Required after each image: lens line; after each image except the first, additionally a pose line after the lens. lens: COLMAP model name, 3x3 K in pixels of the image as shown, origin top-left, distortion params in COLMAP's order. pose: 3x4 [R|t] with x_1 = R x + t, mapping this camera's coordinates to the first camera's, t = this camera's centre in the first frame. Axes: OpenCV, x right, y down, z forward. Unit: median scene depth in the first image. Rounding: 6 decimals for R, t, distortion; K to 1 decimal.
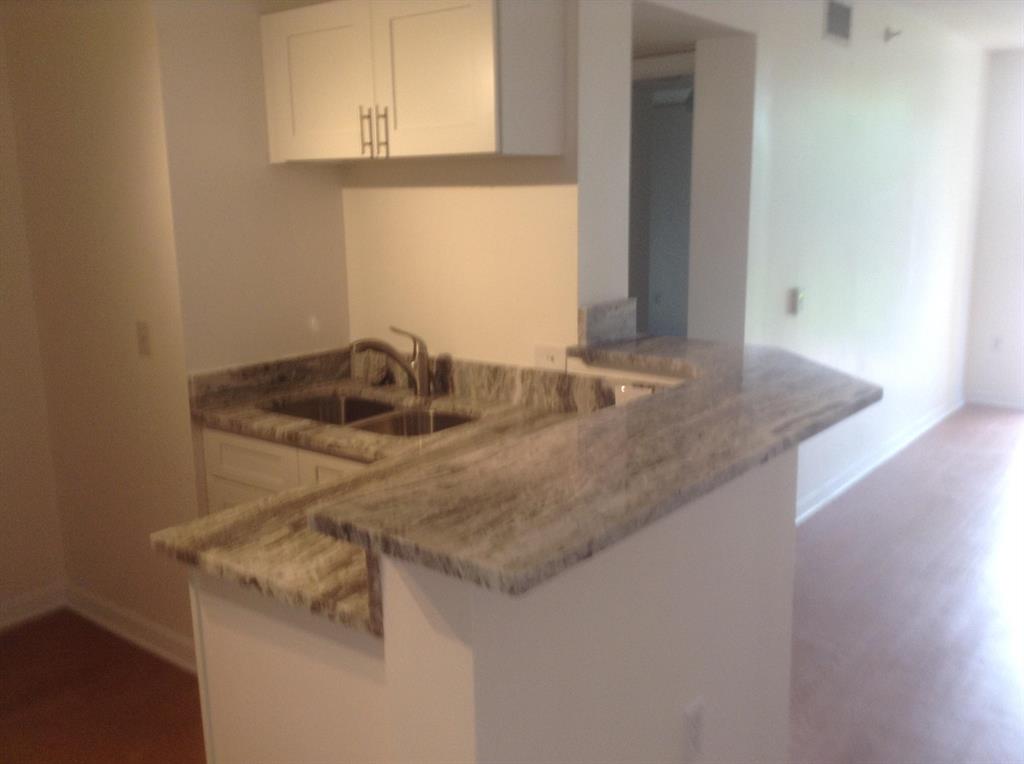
lens RADIAL K [[924.9, 0, 518.6], [0, 924.9, 381.2], [0, 0, 1]] dist [0.111643, -0.174490]
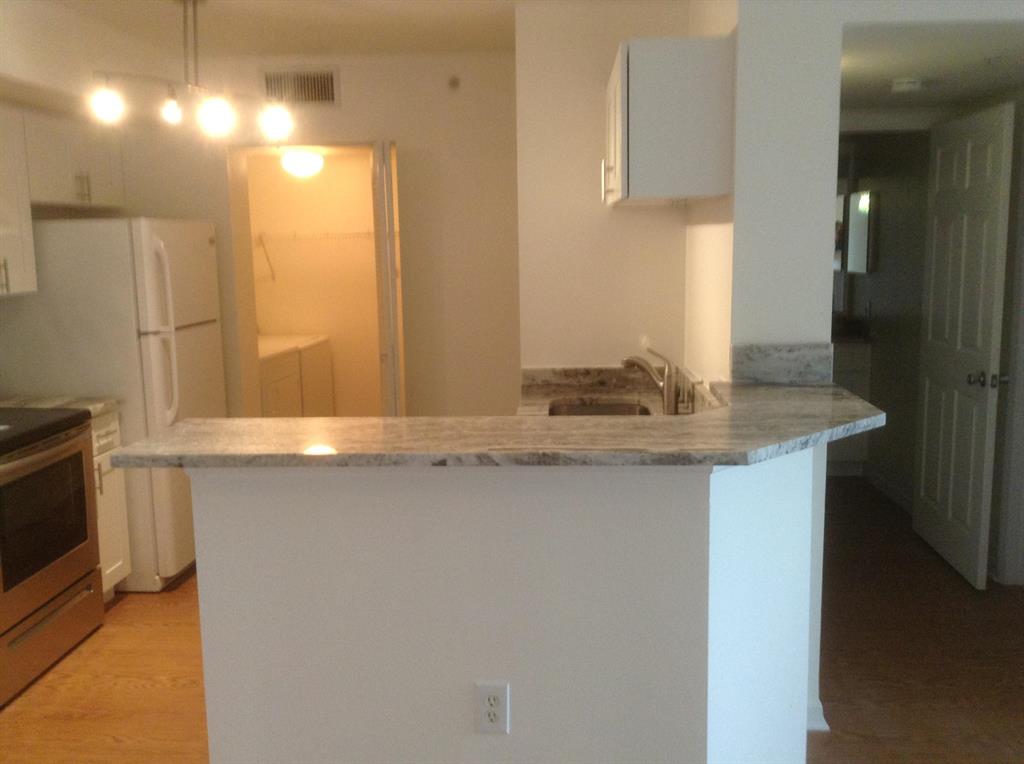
lens RADIAL K [[924.9, 0, 518.6], [0, 924.9, 381.2], [0, 0, 1]] dist [0.111643, -0.174490]
pose [[0.594206, 0.130380, -0.793675, 0.683125], [-0.151102, 0.987300, 0.049061, -0.051434], [0.789992, 0.090774, 0.606360, 0.201068]]
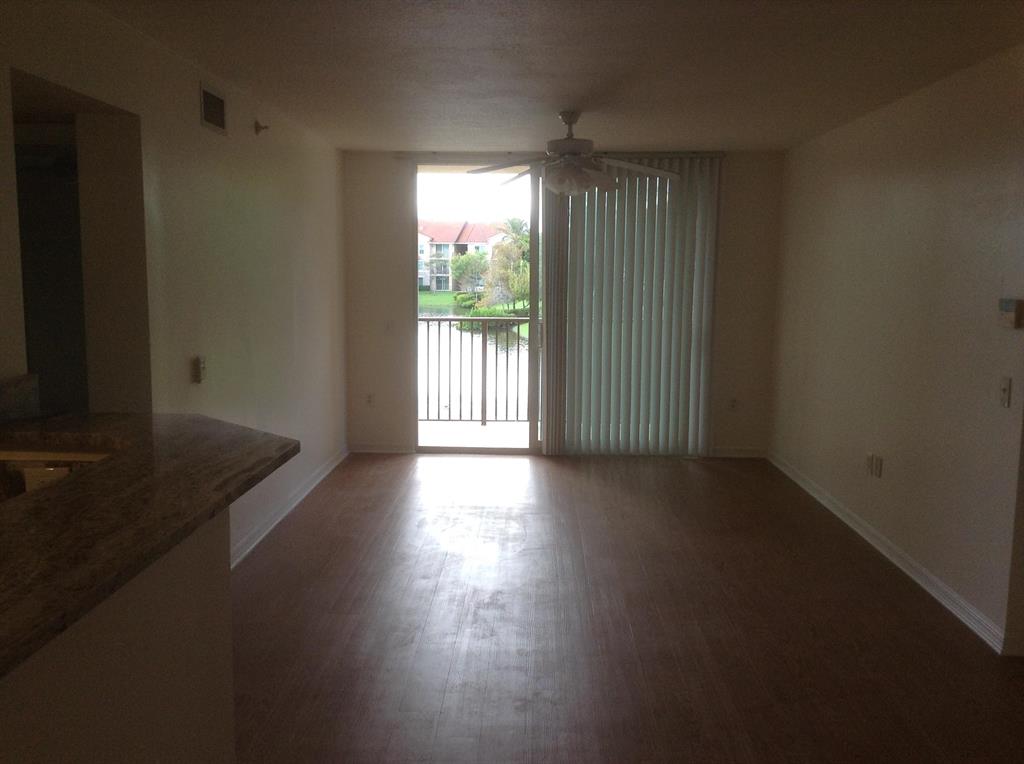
lens RADIAL K [[924.9, 0, 518.6], [0, 924.9, 381.2], [0, 0, 1]] dist [0.111643, -0.174490]
pose [[0.800796, -0.052680, 0.596616, -0.053005], [0.095851, 0.994558, -0.040837, 0.004290], [-0.591218, 0.089889, 0.801487, -0.057382]]
